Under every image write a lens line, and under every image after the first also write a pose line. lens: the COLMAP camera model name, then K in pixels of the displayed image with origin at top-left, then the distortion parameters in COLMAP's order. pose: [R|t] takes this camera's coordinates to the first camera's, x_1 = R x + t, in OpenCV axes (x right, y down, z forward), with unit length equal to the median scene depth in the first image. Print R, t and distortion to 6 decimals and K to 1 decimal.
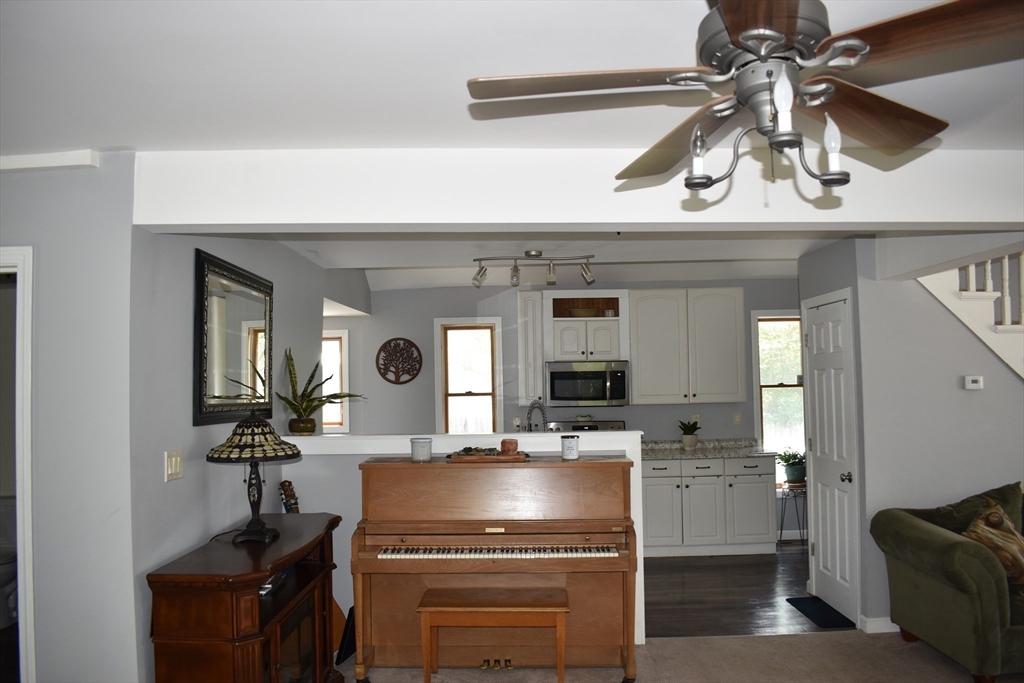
lens RADIAL K [[797.0, 0, 512.0], [0, 797.0, 341.5], [0, 0, 1]] dist [-0.096736, 0.016887]
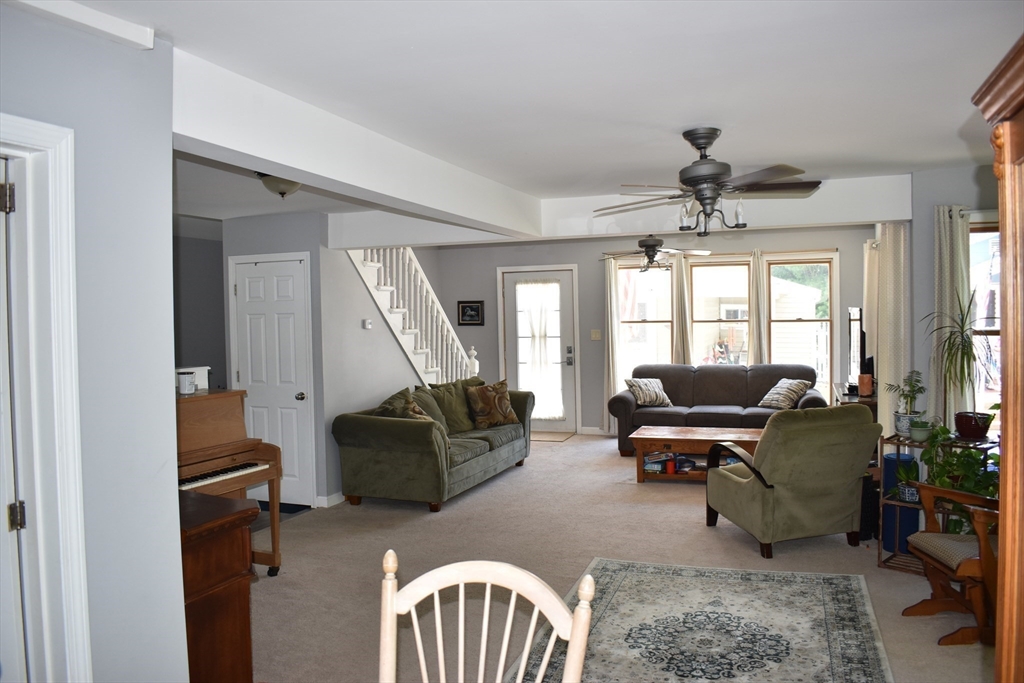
lens RADIAL K [[797.0, 0, 512.0], [0, 797.0, 341.5], [0, 0, 1]] dist [-0.096736, 0.016887]
pose [[0.354601, -0.021162, 0.934778, -0.722143], [-0.033601, 0.998810, 0.035357, 0.023732], [-0.934414, -0.043947, 0.353468, 0.208133]]
